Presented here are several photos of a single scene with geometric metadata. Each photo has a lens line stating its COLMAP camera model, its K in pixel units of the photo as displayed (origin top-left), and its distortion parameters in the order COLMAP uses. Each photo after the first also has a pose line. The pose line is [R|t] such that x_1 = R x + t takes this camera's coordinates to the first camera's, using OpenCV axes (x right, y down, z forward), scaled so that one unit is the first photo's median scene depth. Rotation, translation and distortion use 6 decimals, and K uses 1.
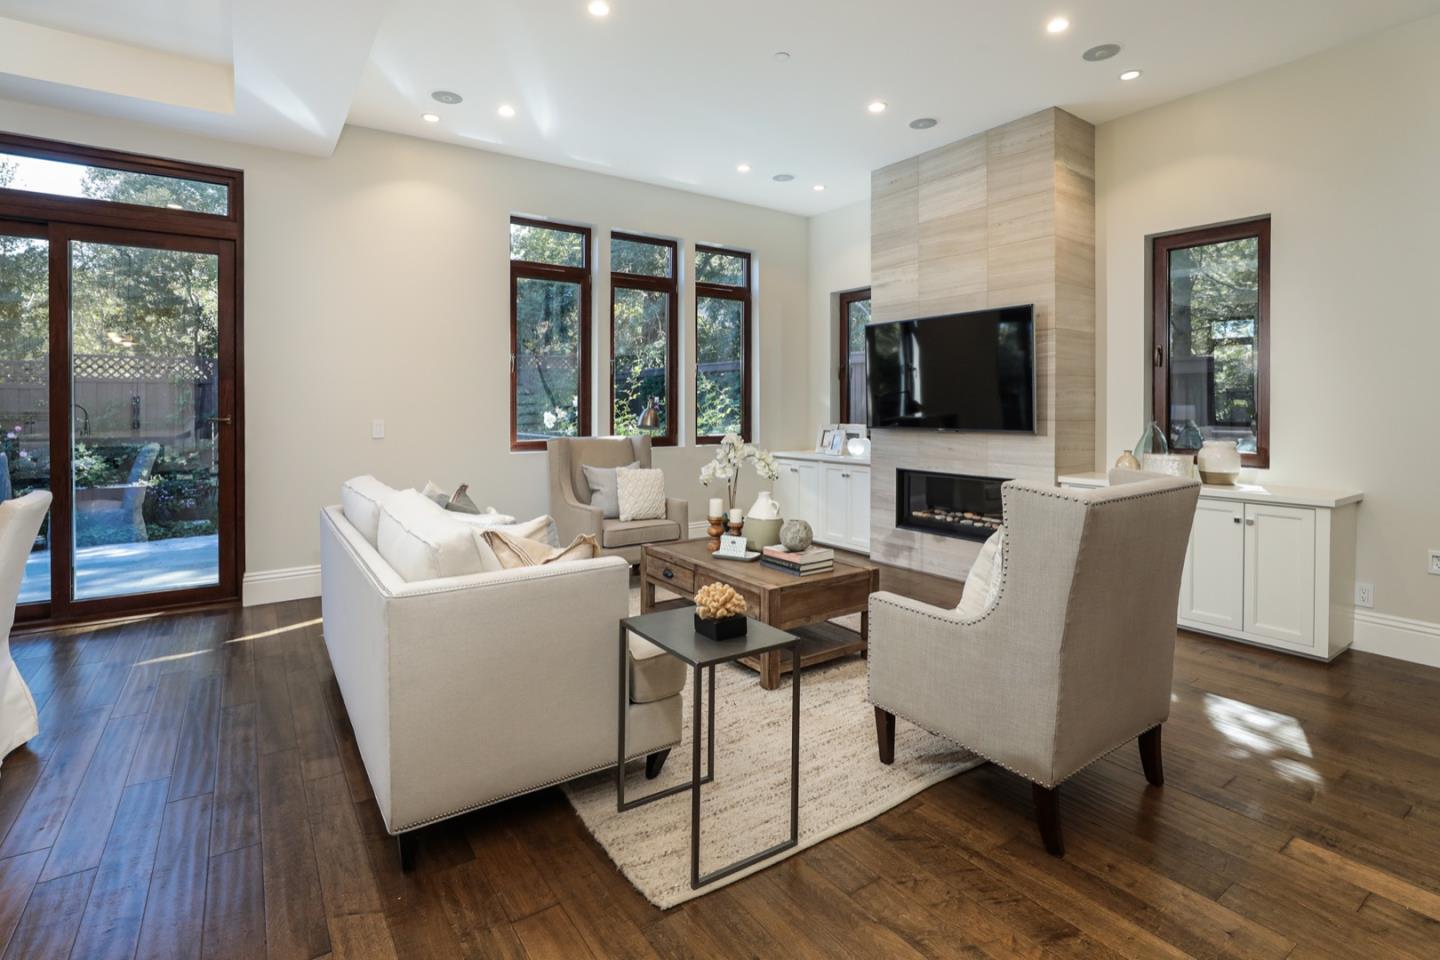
lens RADIAL K [[698.8, 0, 718.5], [0, 698.8, 427.7], [0, 0, 1]] dist [0.000394, 0.000282]
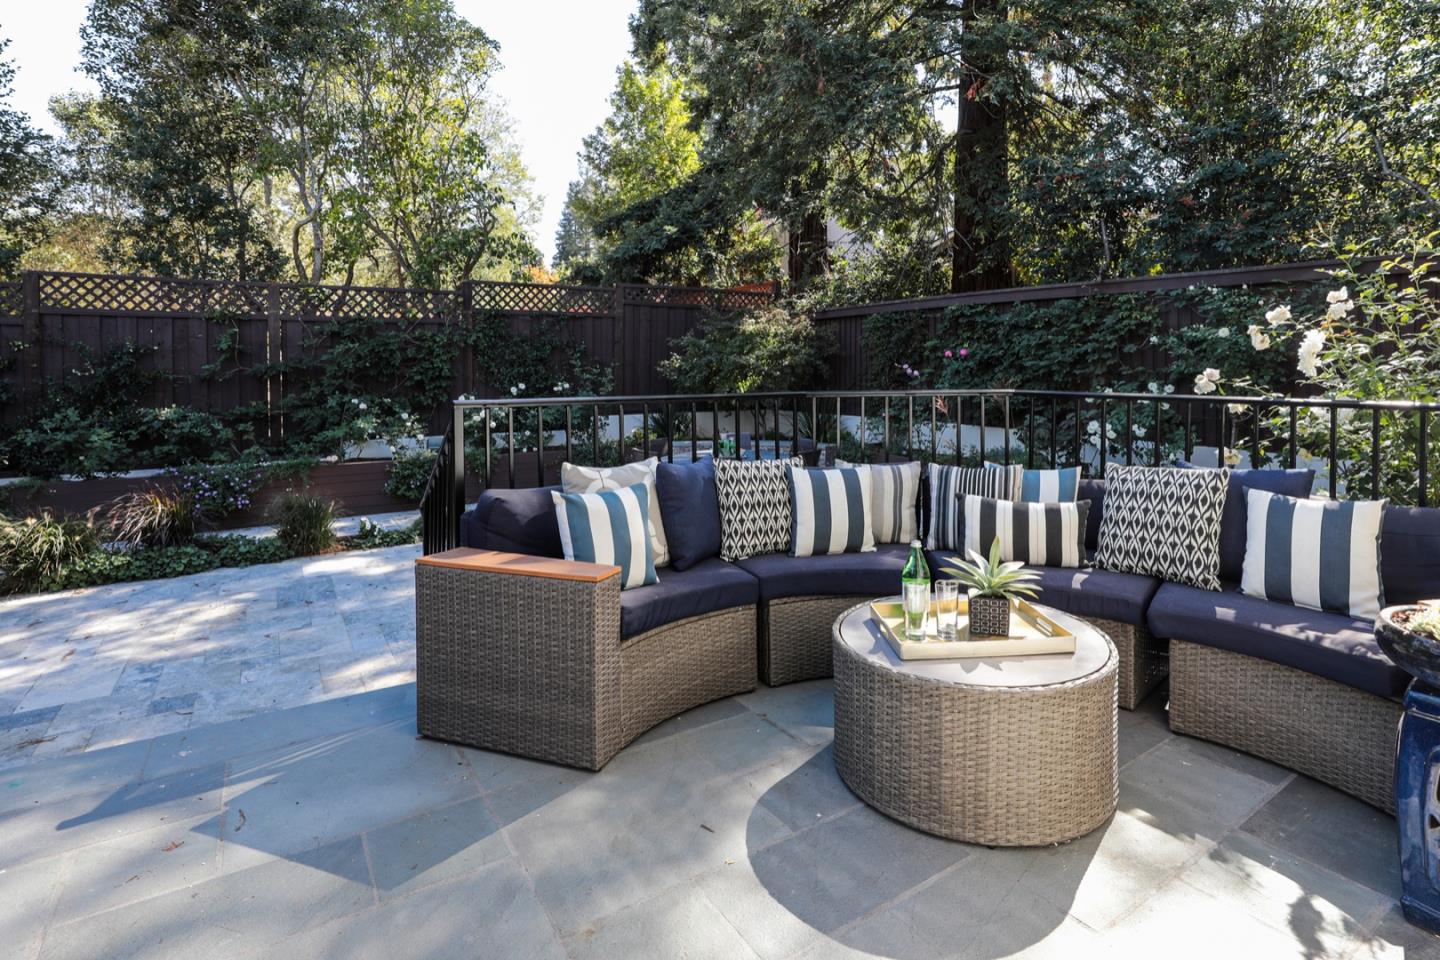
lens RADIAL K [[706.2, 0, 713.8], [0, 706.2, 395.3], [0, 0, 1]] dist [-0.000719, 0.000884]
pose [[0.999573, 0.001944, -0.029144, -0.315922], [-0.001428, 0.999842, 0.017709, -0.001930], [0.029174, -0.017660, 0.999418, 0.379778]]
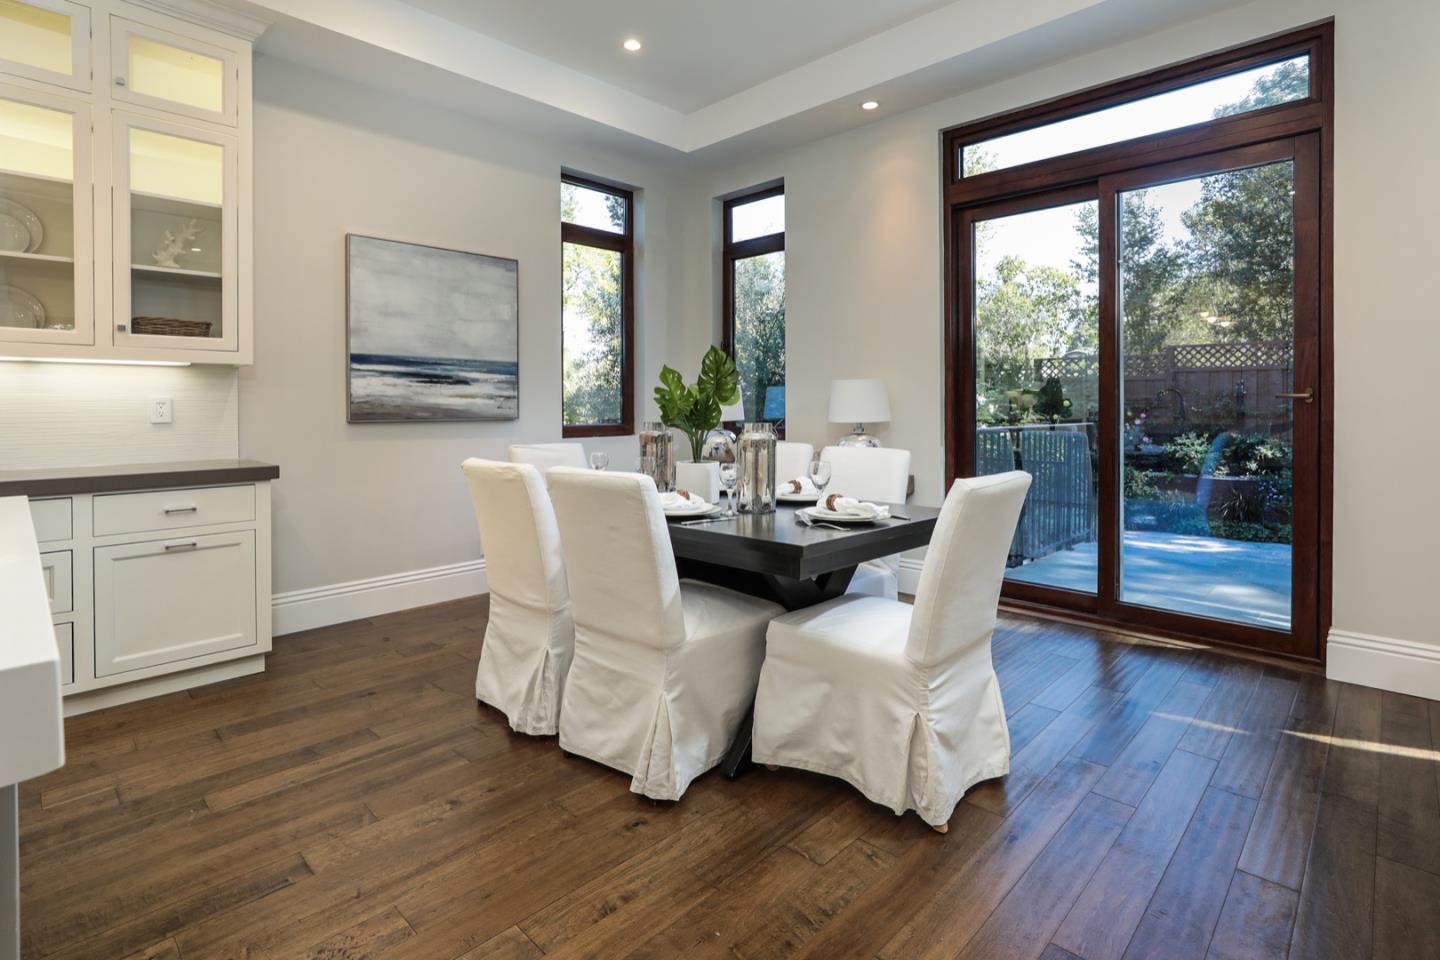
lens RADIAL K [[706.2, 0, 713.8], [0, 706.2, 395.3], [0, 0, 1]] dist [-0.000719, 0.000884]
pose [[0.208304, -0.010174, -0.978011, -0.054202], [-0.027412, 0.999492, -0.016236, 0.005418], [0.977680, 0.030191, 0.207919, 0.108097]]
